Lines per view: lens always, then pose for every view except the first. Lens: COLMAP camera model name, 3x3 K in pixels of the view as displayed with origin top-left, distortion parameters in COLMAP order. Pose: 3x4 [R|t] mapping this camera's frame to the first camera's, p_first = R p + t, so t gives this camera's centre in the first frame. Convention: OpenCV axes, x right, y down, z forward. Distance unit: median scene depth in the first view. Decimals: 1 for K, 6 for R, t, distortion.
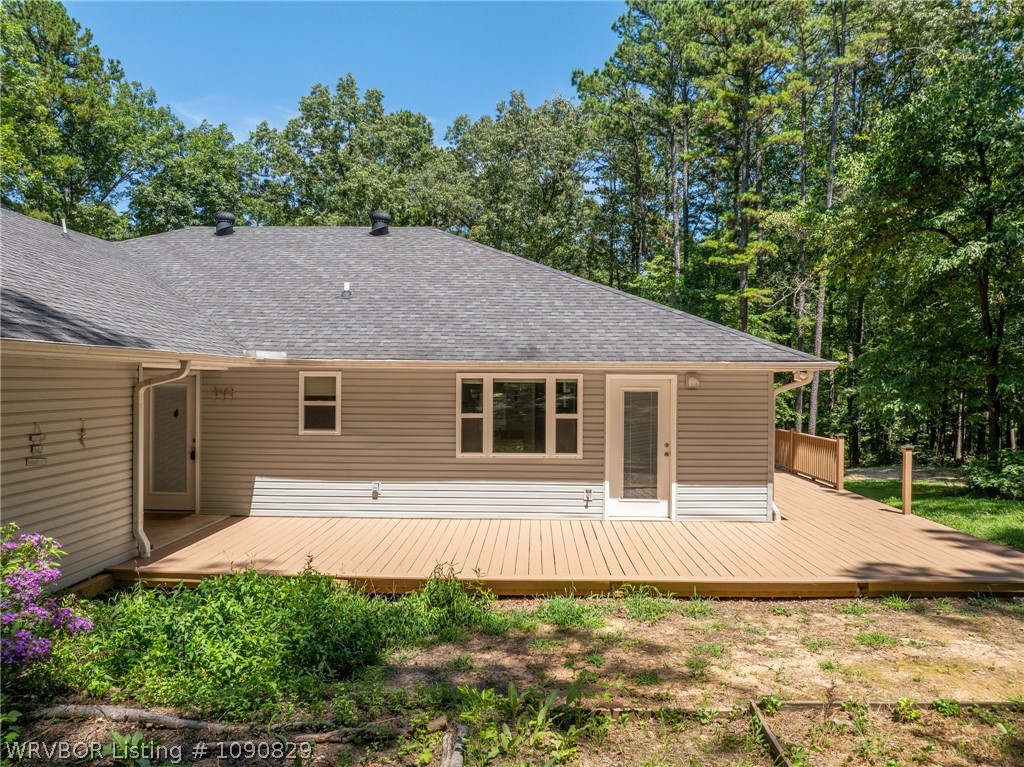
lens RADIAL K [[717.1, 0, 513.1], [0, 717.1, 387.5], [0, 0, 1]] dist [-0.033051, 0.006231]
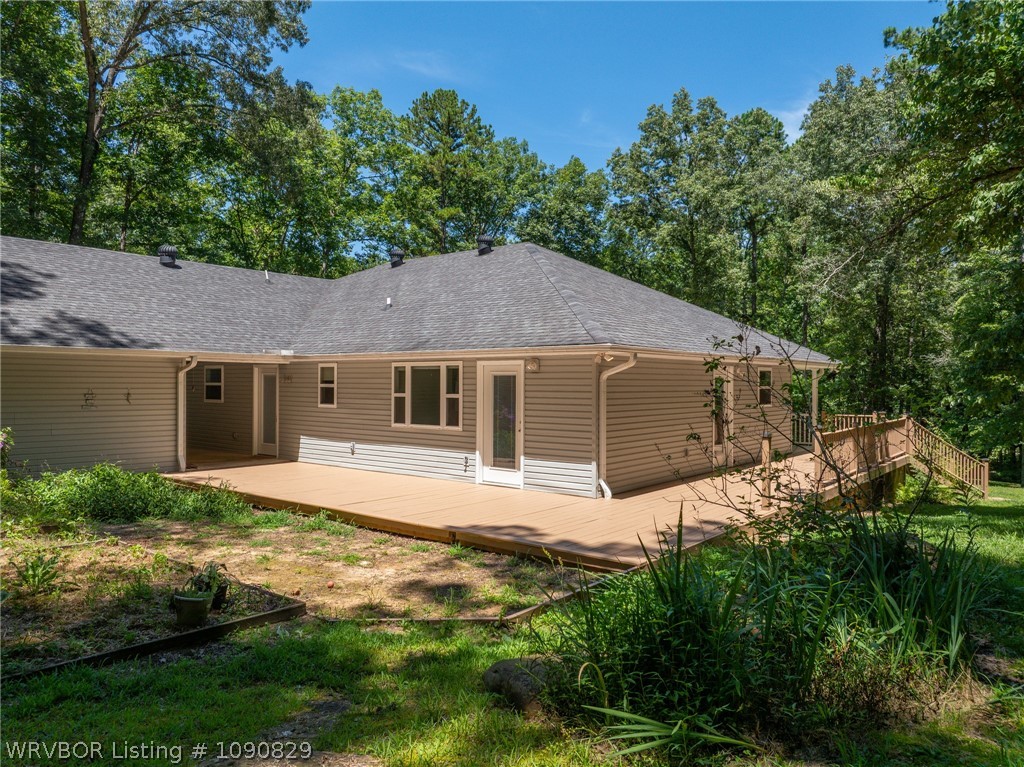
lens RADIAL K [[717.1, 0, 513.4], [0, 717.1, 379.3], [0, 0, 1]] dist [-0.033051, 0.006231]
pose [[0.796369, -0.005628, -0.604784, 0.896216], [-0.005631, 0.999844, -0.016719, 0.031638], [0.604784, 0.016720, 0.796214, 0.085770]]
